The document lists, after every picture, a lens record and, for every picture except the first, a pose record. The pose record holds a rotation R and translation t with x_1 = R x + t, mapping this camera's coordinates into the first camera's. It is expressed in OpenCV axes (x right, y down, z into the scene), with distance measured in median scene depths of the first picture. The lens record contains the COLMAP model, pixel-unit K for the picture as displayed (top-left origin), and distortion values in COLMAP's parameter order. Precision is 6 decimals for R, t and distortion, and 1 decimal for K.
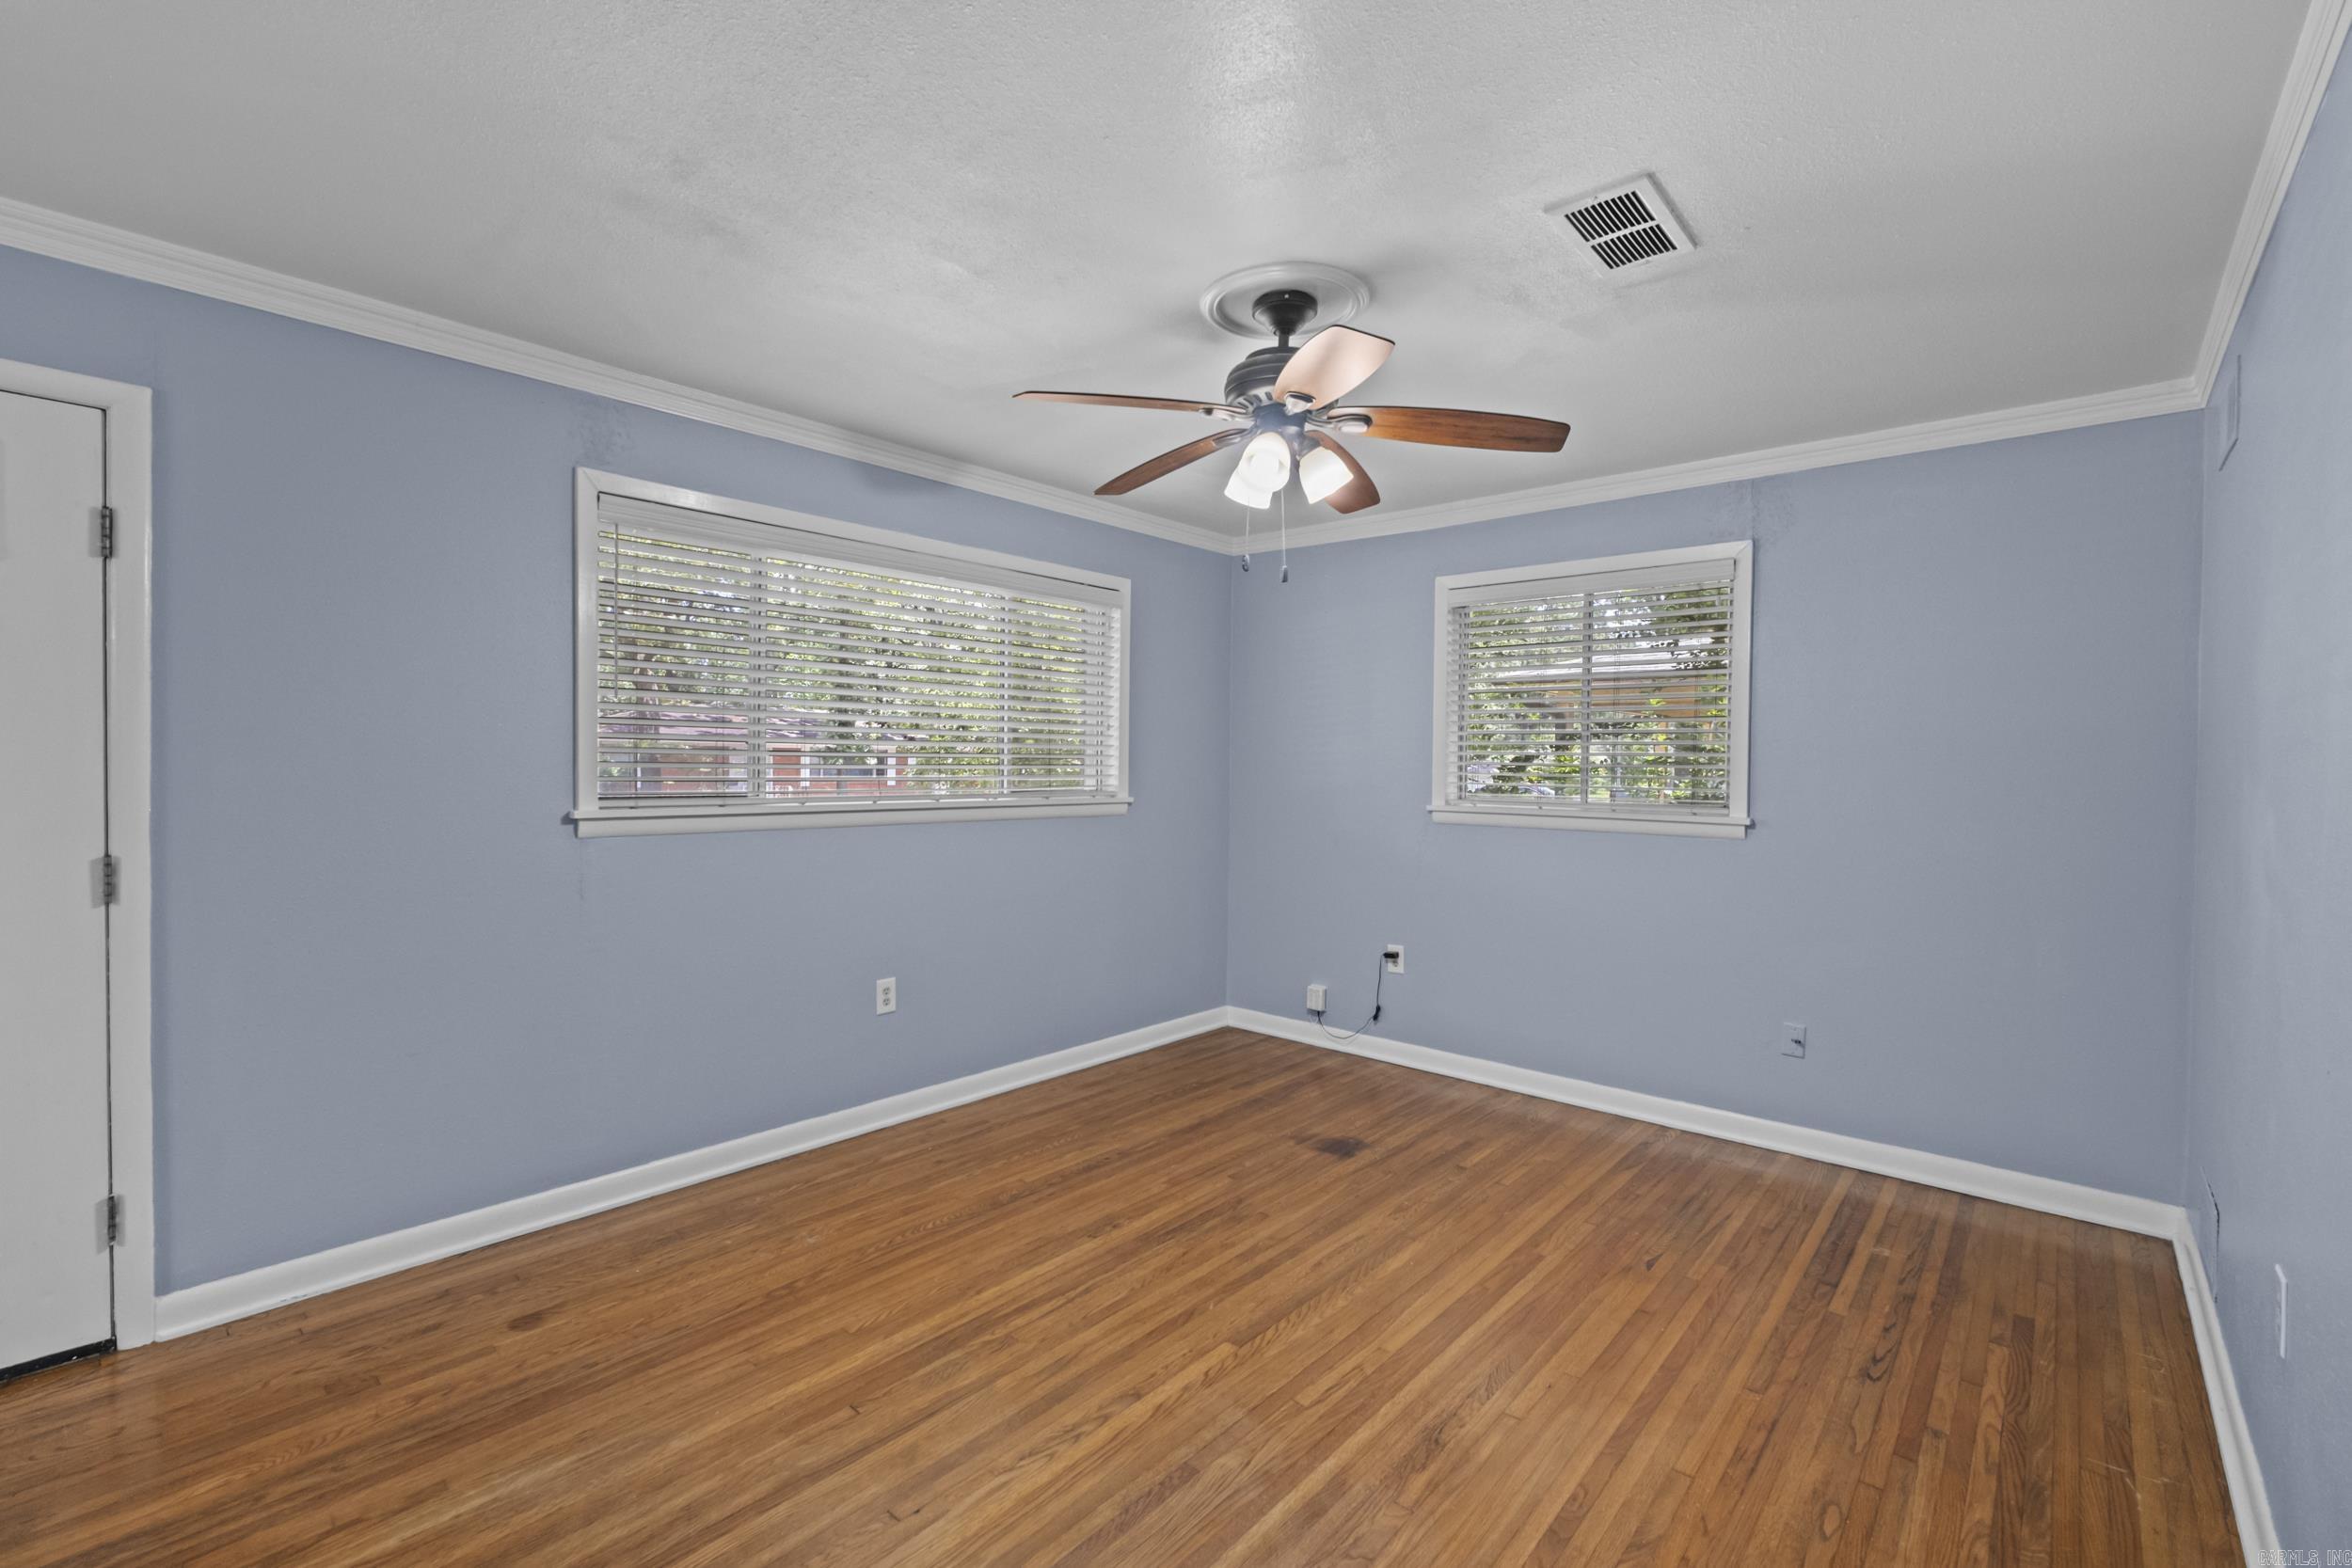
lens RADIAL K [[1021.2, 0, 1163.4], [0, 1021.2, 777.8], [0, 0, 1]] dist [-0.006952, 0.000524]
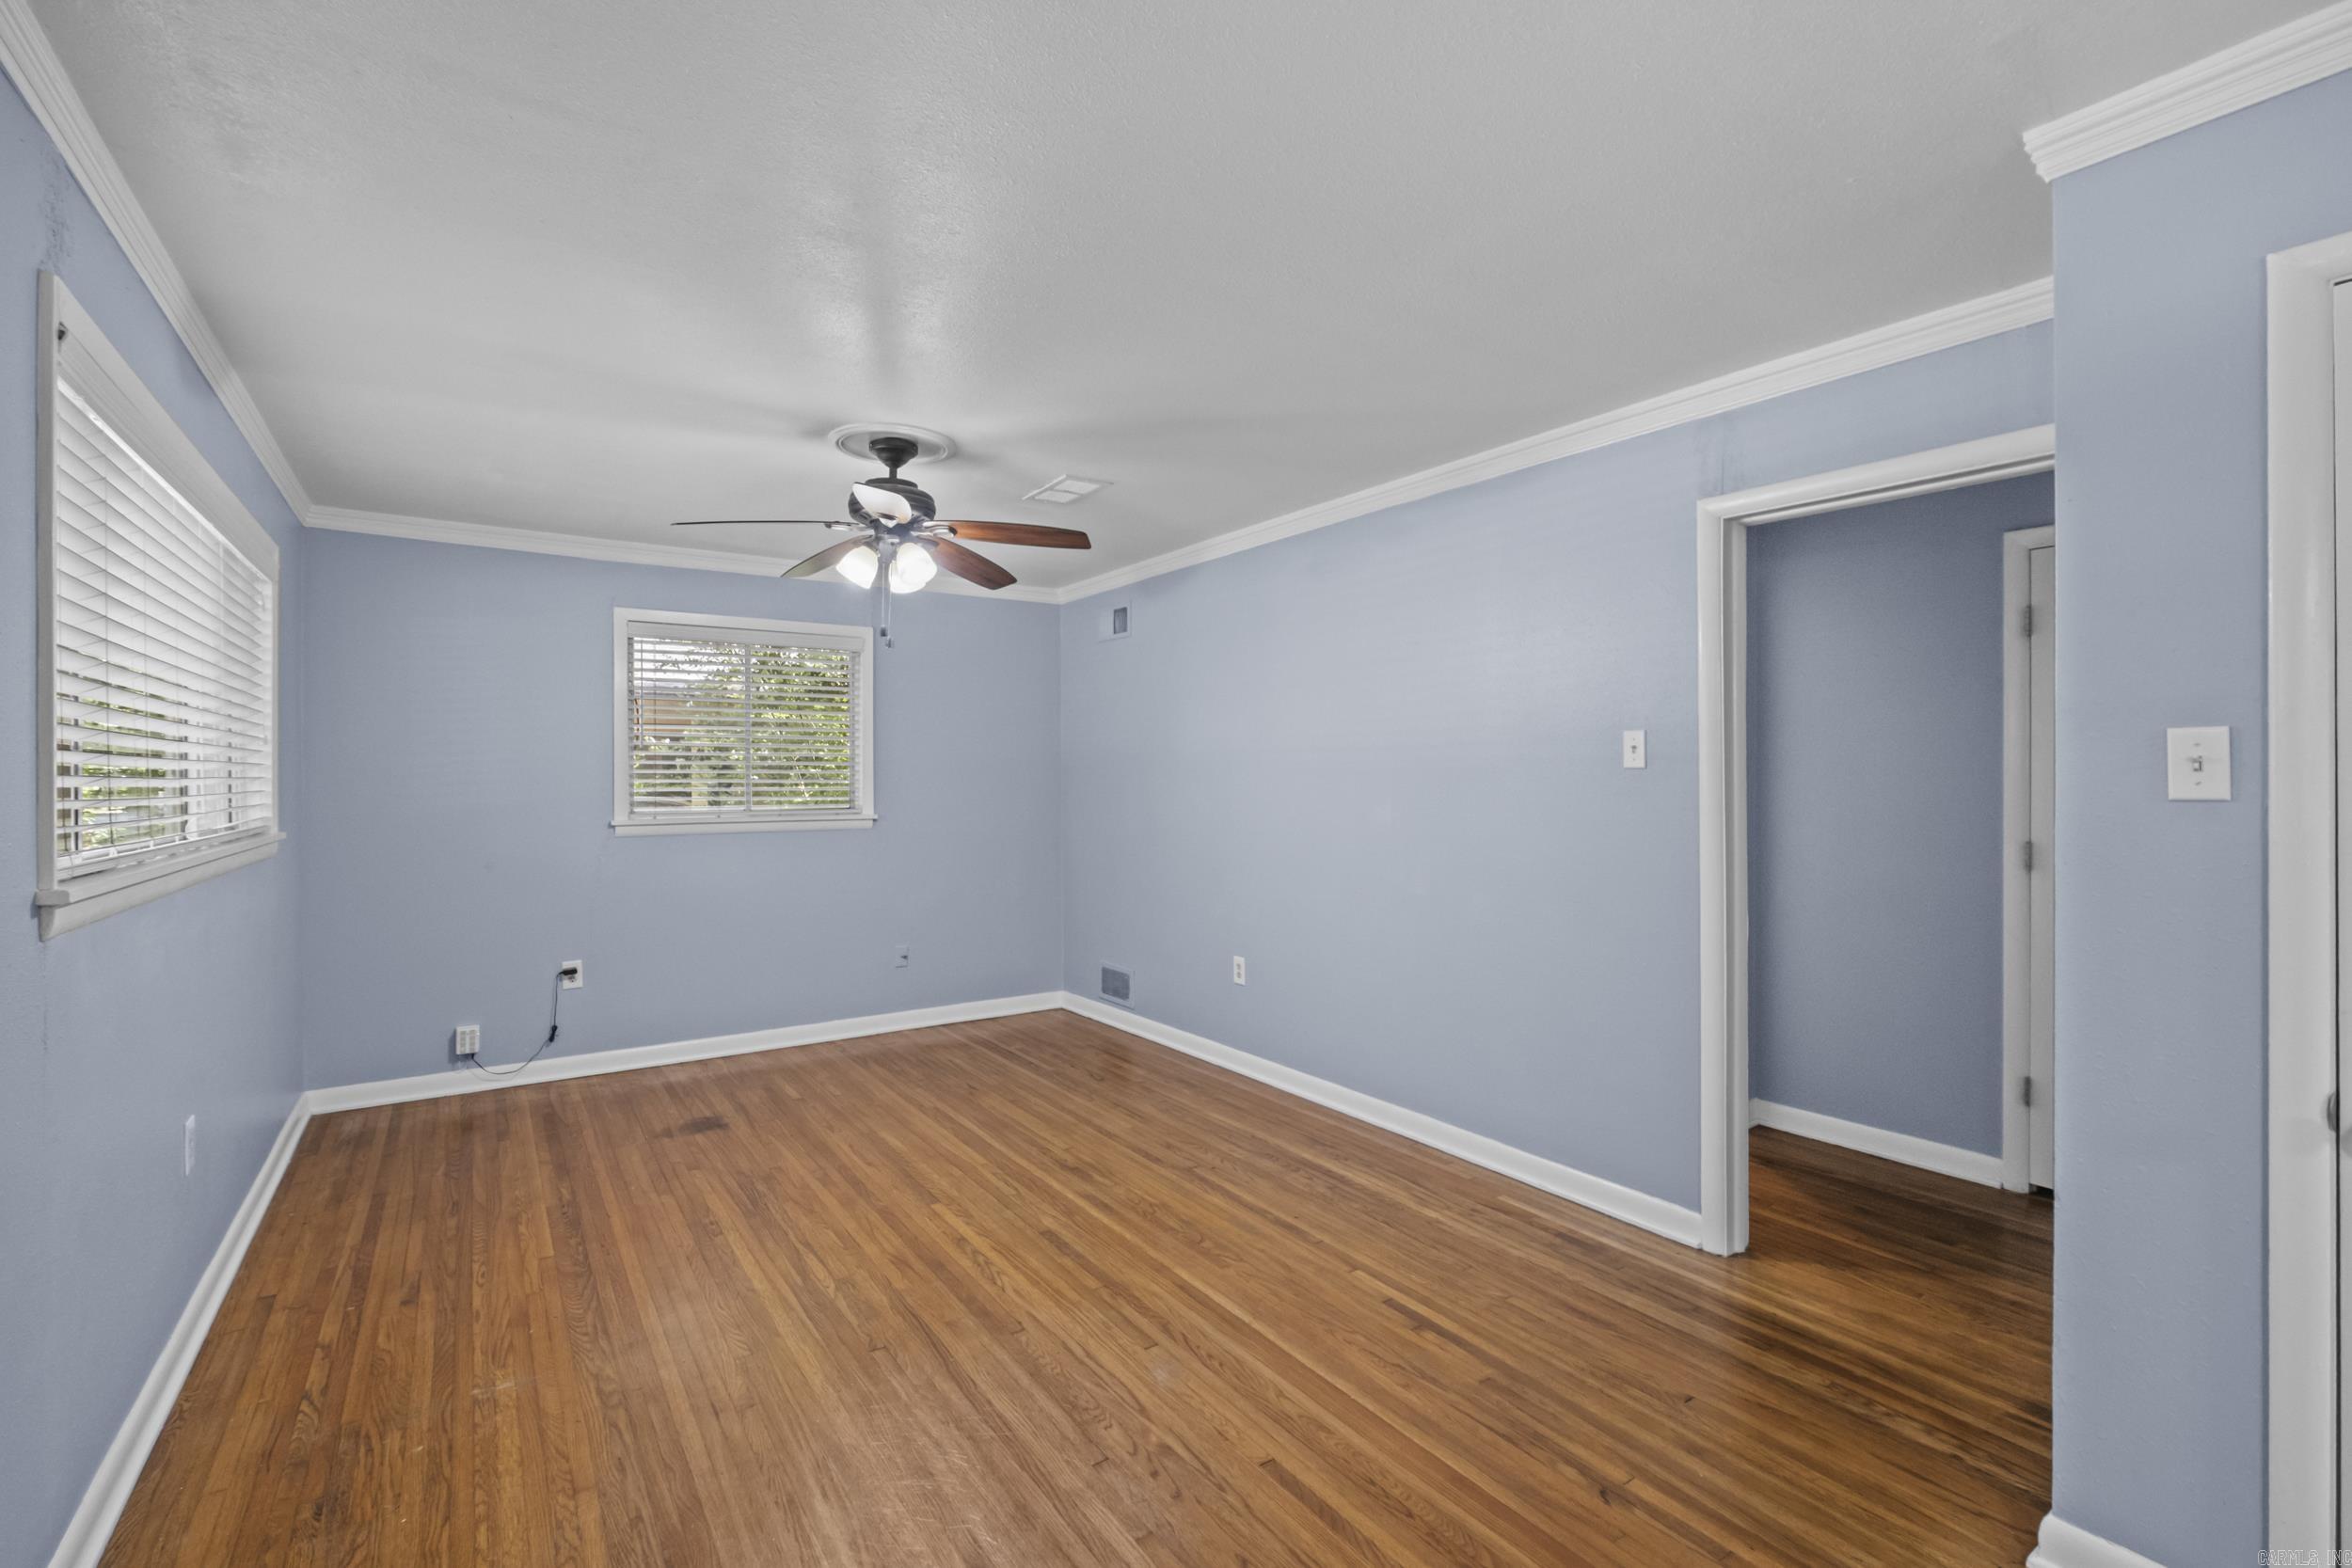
lens RADIAL K [[1021.2, 0, 1160.3], [0, 1021.2, 771.6], [0, 0, 1]] dist [-0.006952, 0.000524]
pose [[0.248984, -0.006315, 0.968487, -1.024882], [0.023027, 0.999735, 0.000599, -0.020574], [-0.968234, 0.022152, 0.249063, 0.297745]]
